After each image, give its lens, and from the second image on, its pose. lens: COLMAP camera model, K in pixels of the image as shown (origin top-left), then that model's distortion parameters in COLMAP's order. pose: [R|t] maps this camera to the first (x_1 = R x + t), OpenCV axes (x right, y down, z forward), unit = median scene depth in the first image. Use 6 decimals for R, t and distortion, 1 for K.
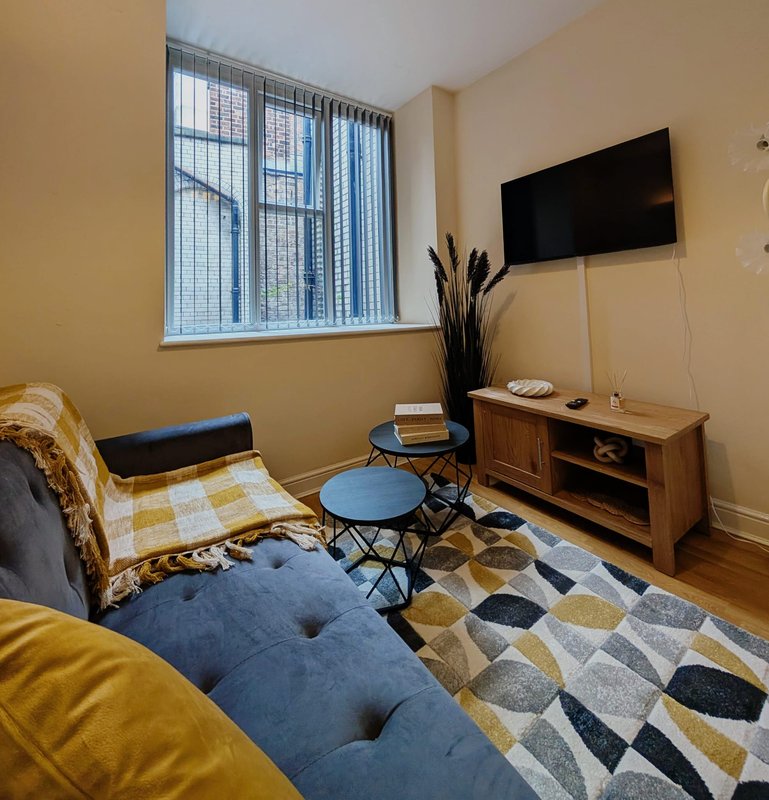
lens RADIAL K [[387.3, 0, 386.5], [0, 387.3, 288.0], [0, 0, 1]] dist [0.000392, 0.000833]
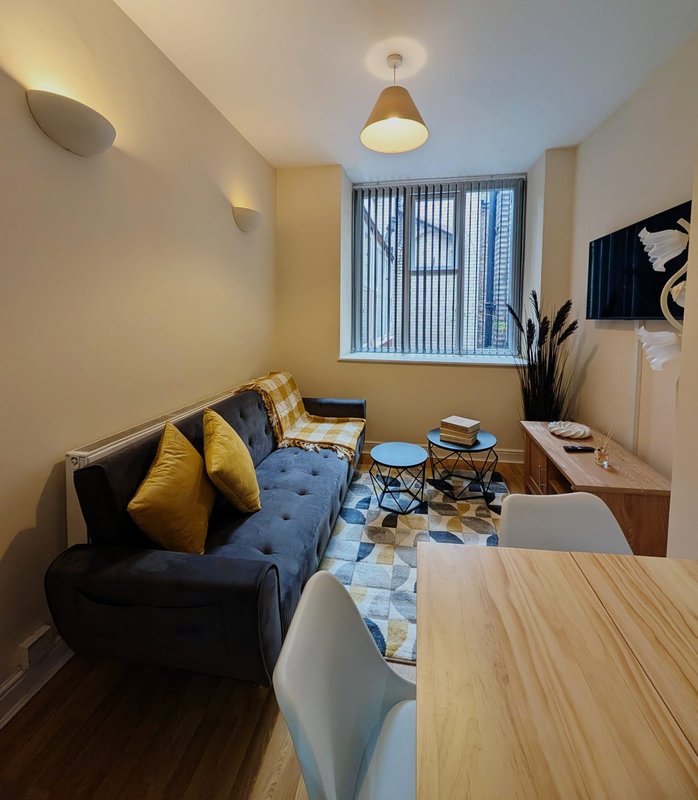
lens RADIAL K [[350.8, 0, 351.2], [0, 350.8, 336.2], [0, 0, 1]] dist [-0.000135, -0.000075]
pose [[0.699483, 0.073688, -0.710841, 0.720161], [0.013734, 0.993100, 0.116462, -0.176657], [0.714518, -0.091226, 0.693644, -0.209744]]
